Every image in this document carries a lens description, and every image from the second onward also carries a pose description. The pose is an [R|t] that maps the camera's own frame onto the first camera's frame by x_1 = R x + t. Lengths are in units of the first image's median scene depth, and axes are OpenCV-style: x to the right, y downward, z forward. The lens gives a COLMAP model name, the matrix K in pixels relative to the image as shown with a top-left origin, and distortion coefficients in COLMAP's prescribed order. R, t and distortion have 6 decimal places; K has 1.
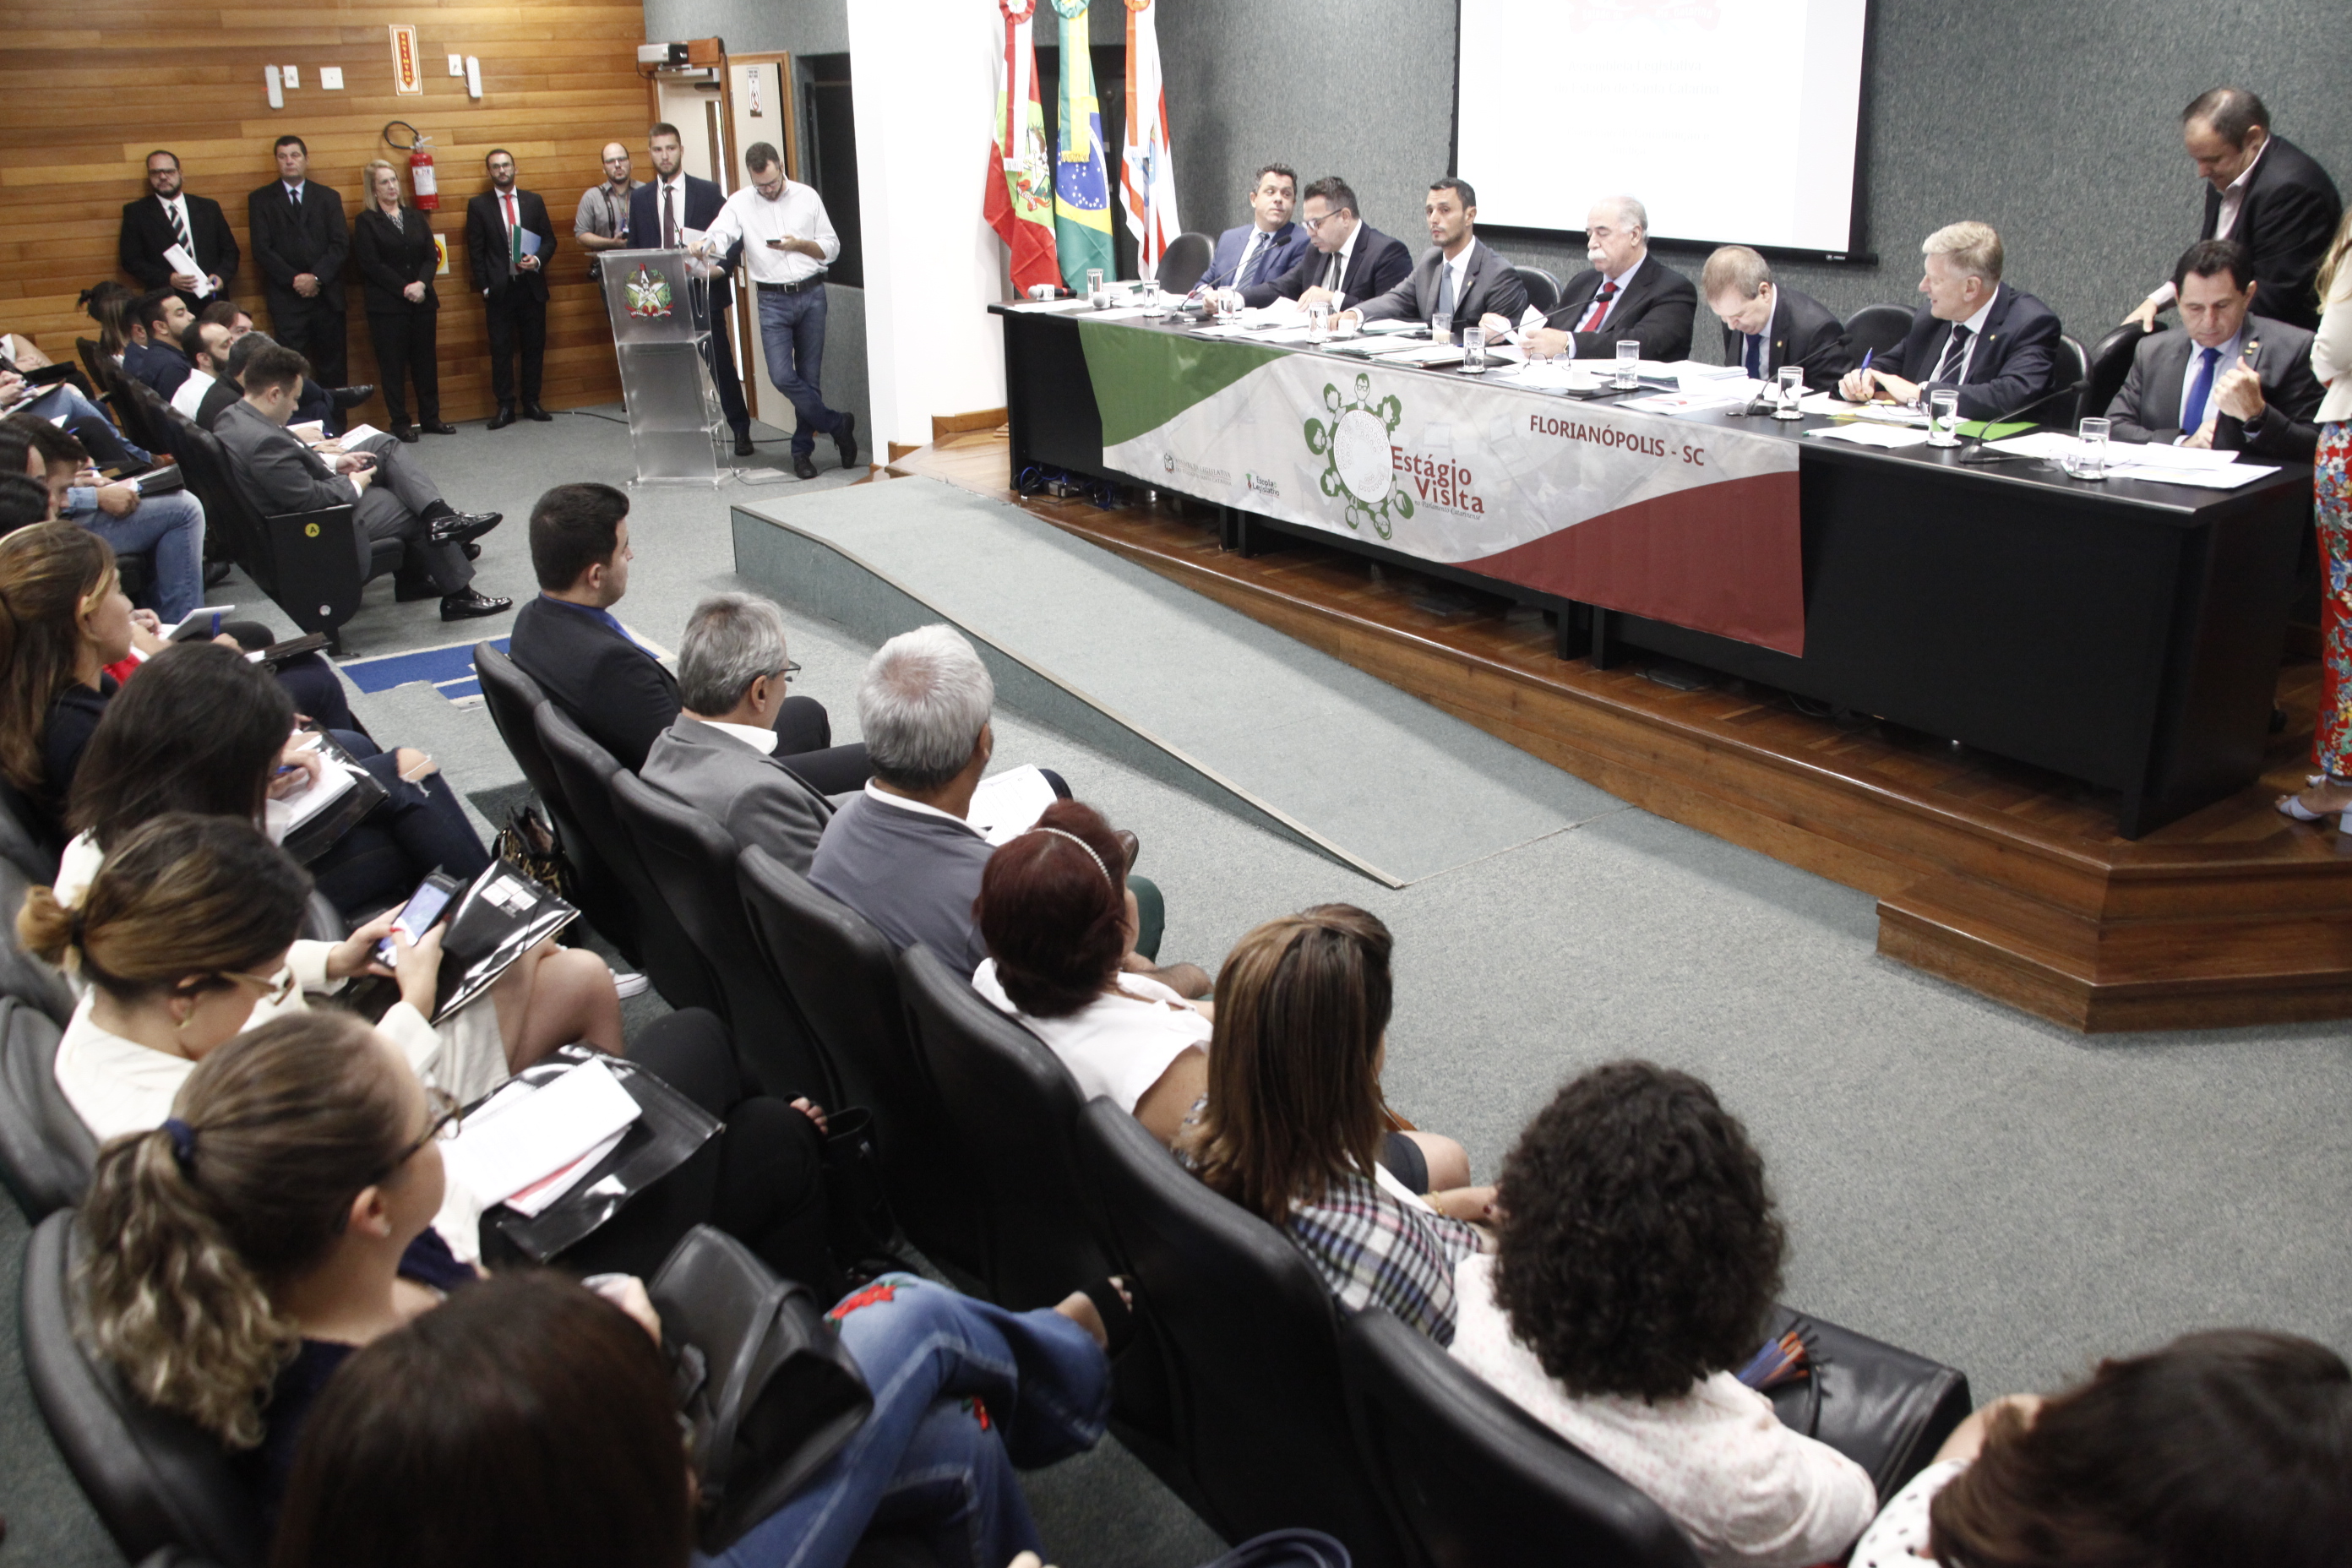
lens RADIAL K [[1896.3, 0, 1167.1], [0, 1896.3, 810.9], [0, 0, 1]] dist [-0.152544, 0.113747]
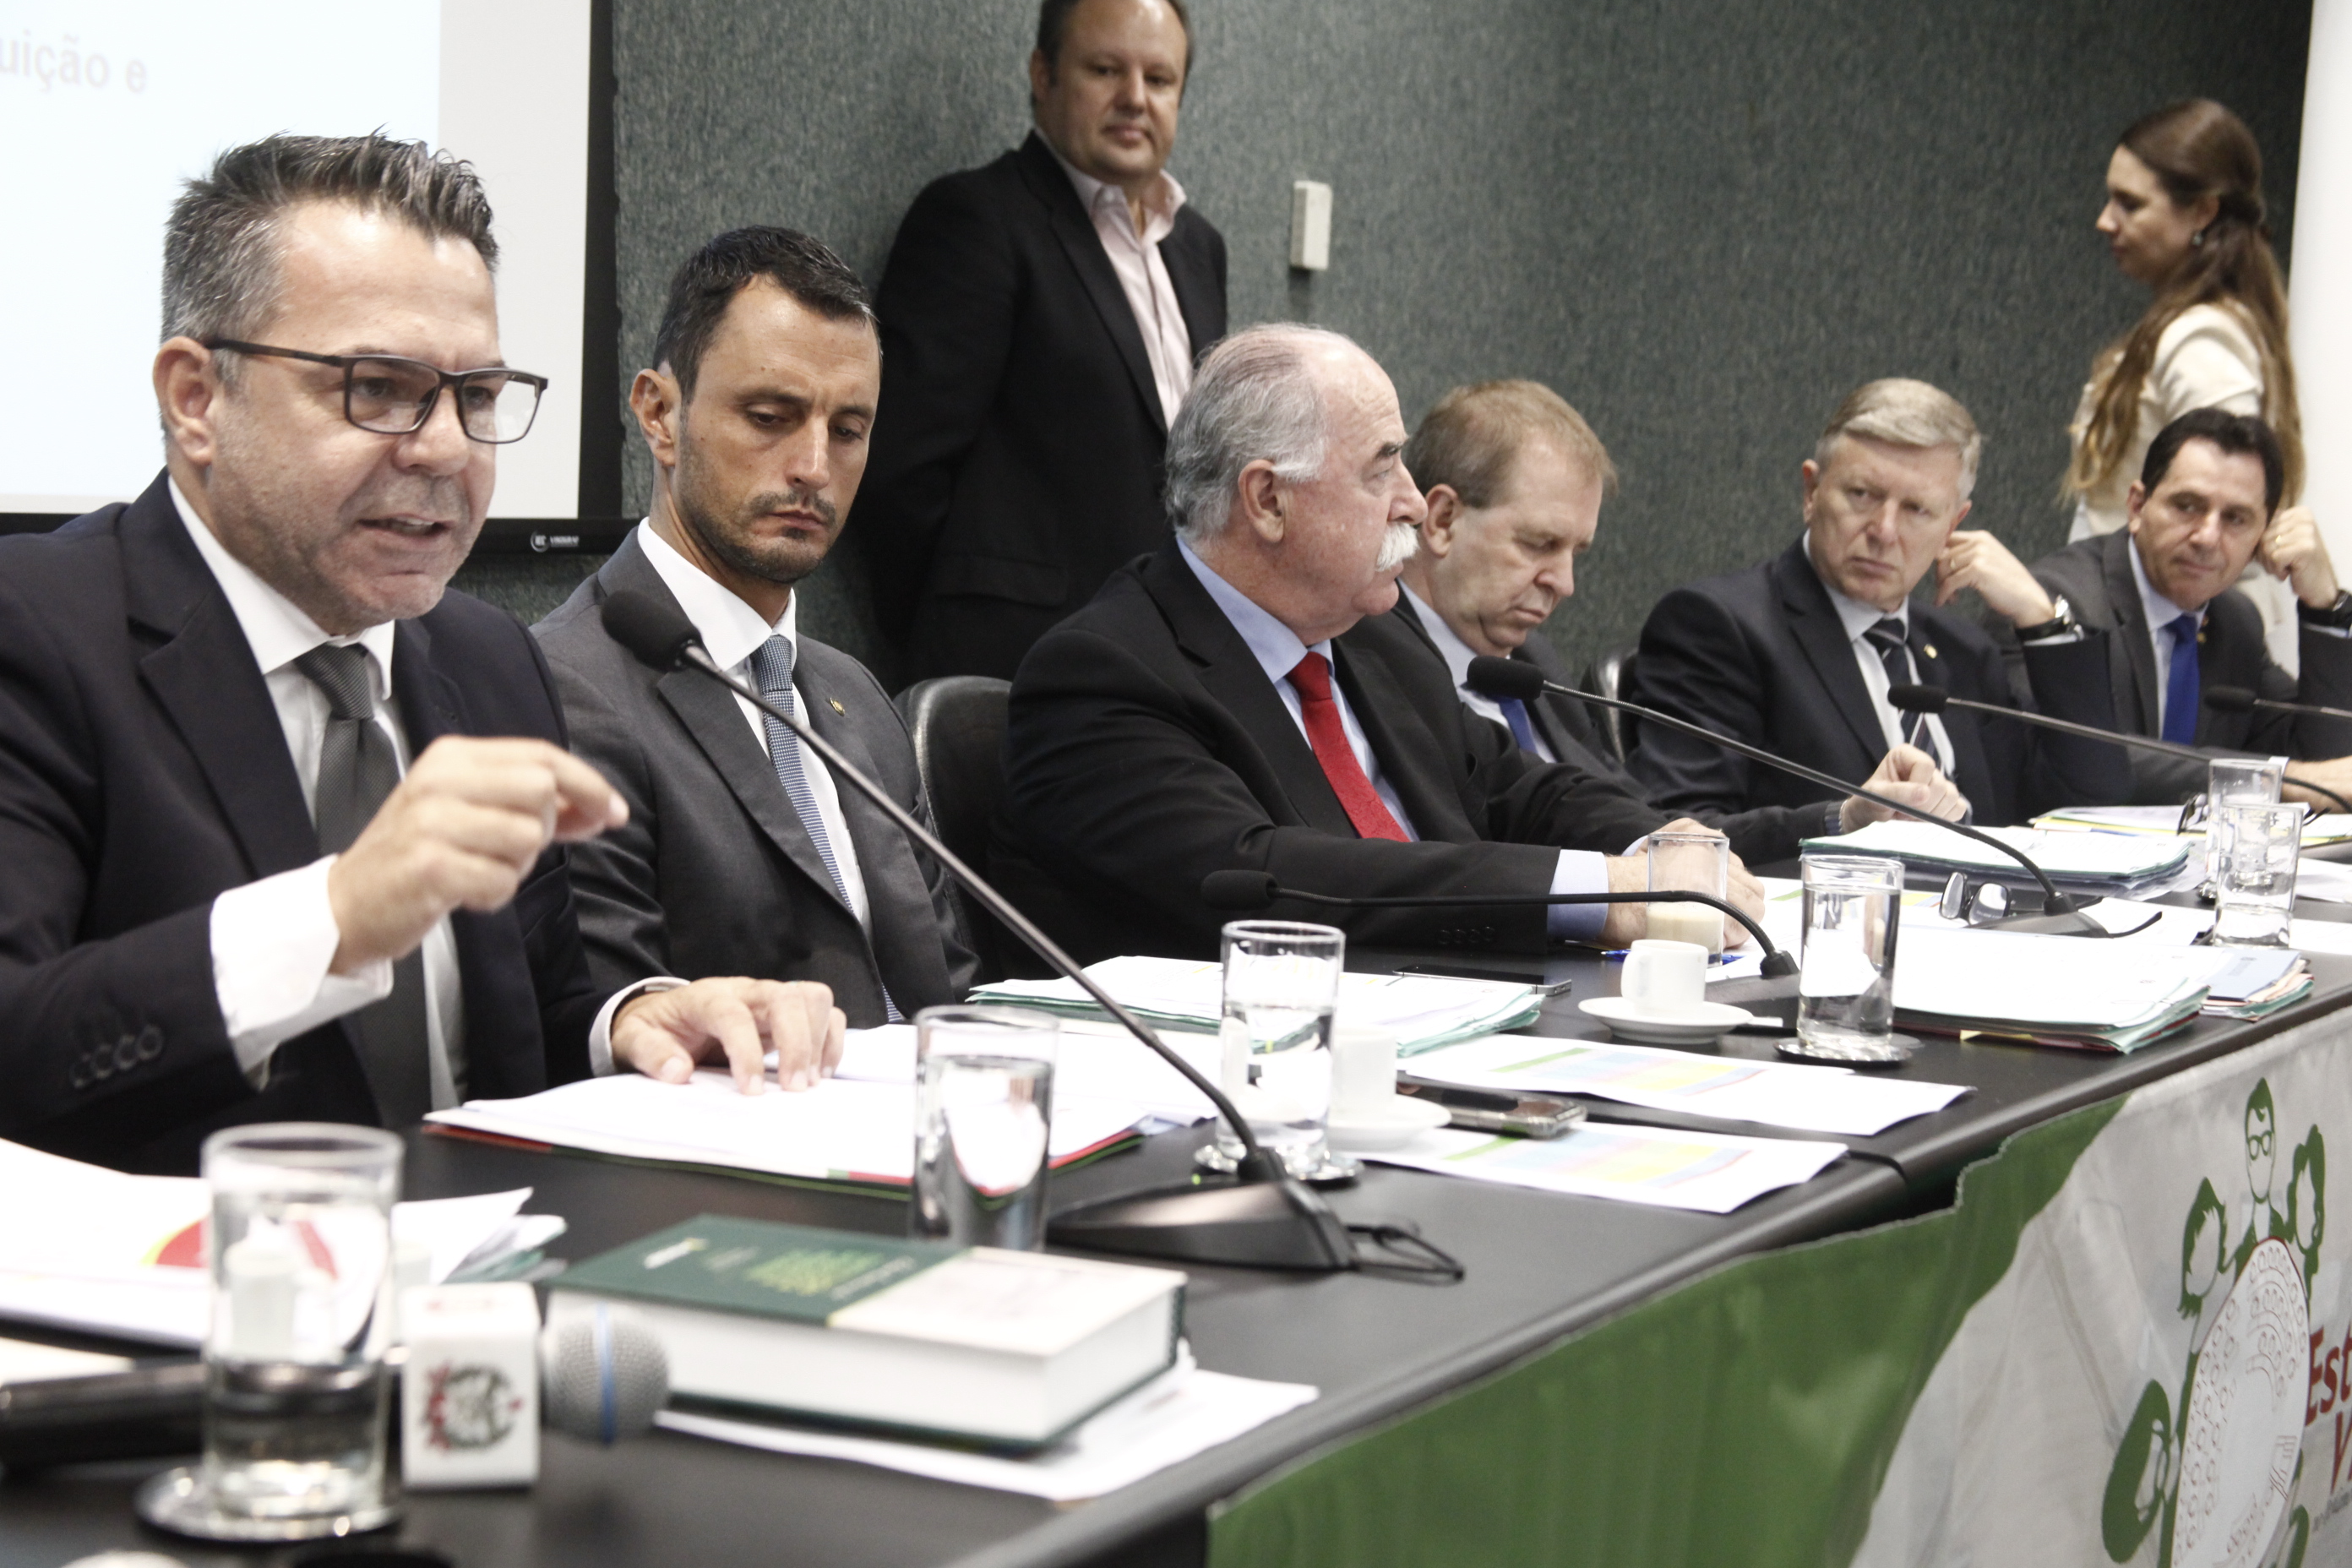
lens RADIAL K [[4109.8, 0, 1154.5], [0, 4109.8, 835.2], [0, 0, 1]] dist [0.169582, 0.000000]
pose [[-0.435167, -0.084348, 0.896390, -0.270460], [0.293818, 0.927792, 0.229942, -0.396847], [-0.851059, 0.363438, -0.378961, 1.238728]]
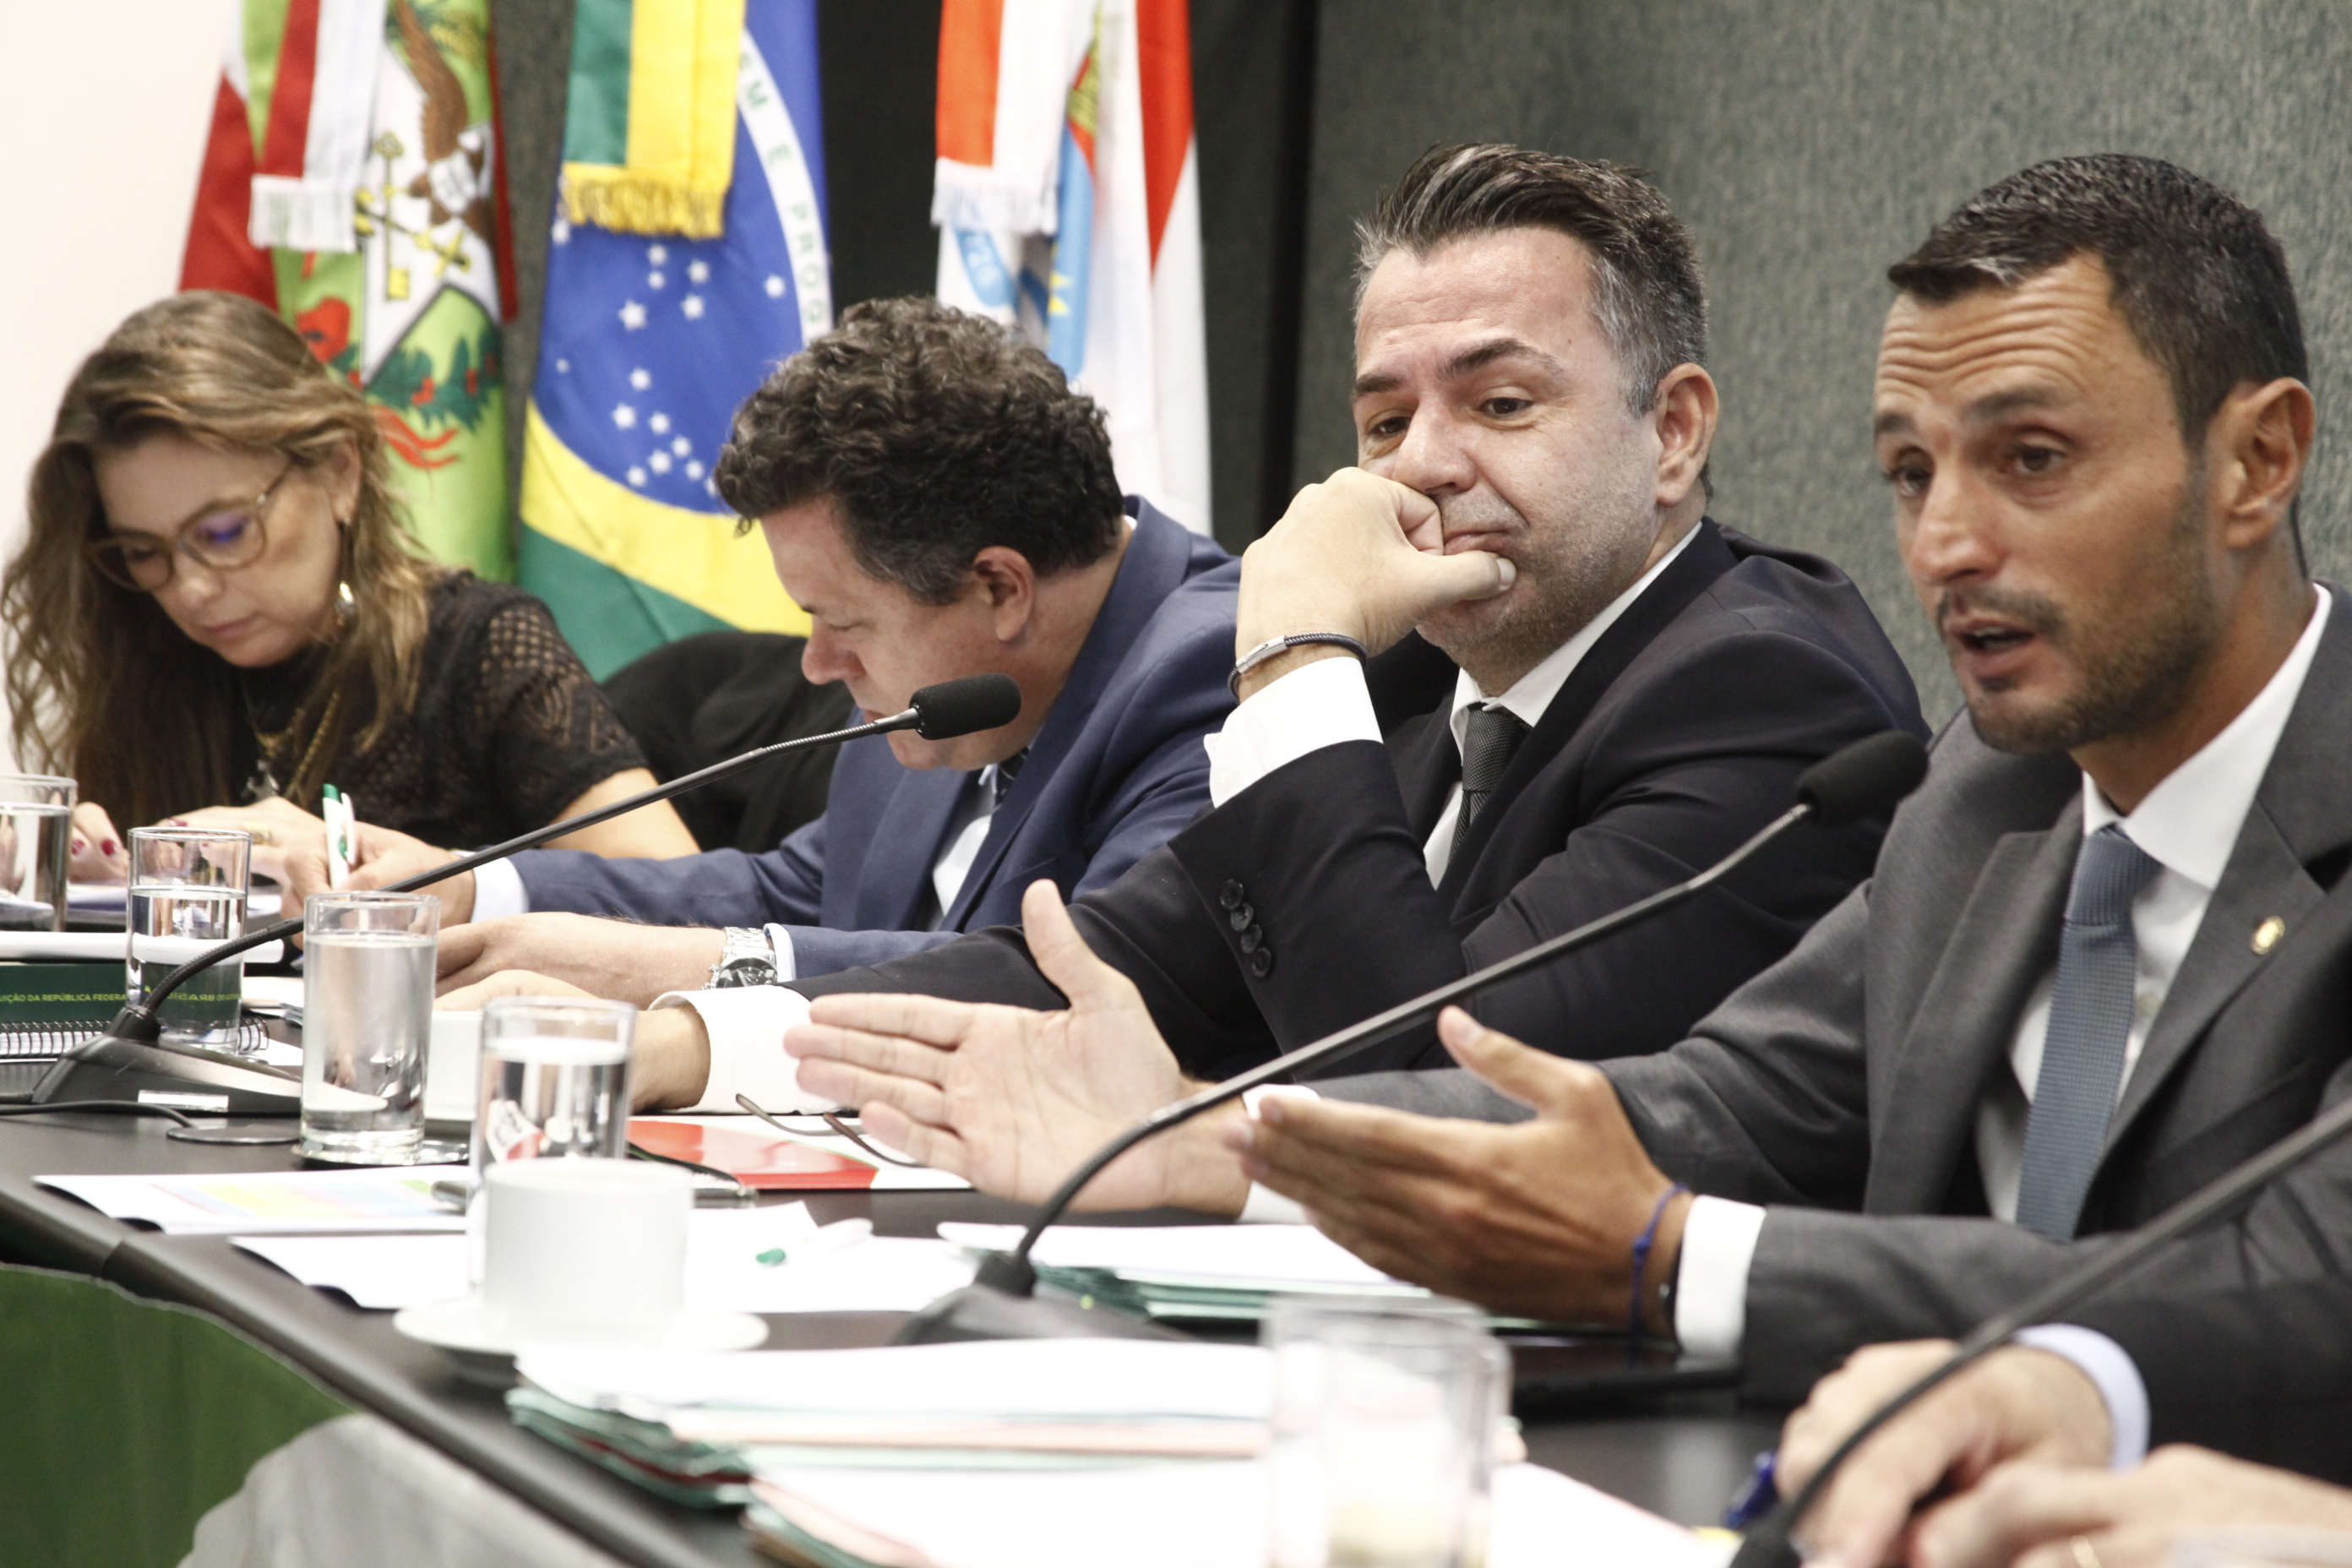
lens RADIAL K [[6957.9, 0, 1163.3], [0, 6957.9, 833.0], [0, 0, 1]] dist [0.589913, 0.000000]
pose [[0.968934, 0.087188, -0.231443, 0.213309], [-0.155147, 0.943048, -0.294261, -0.157762], [0.192606, 0.321027, 0.927278, 0.598261]]
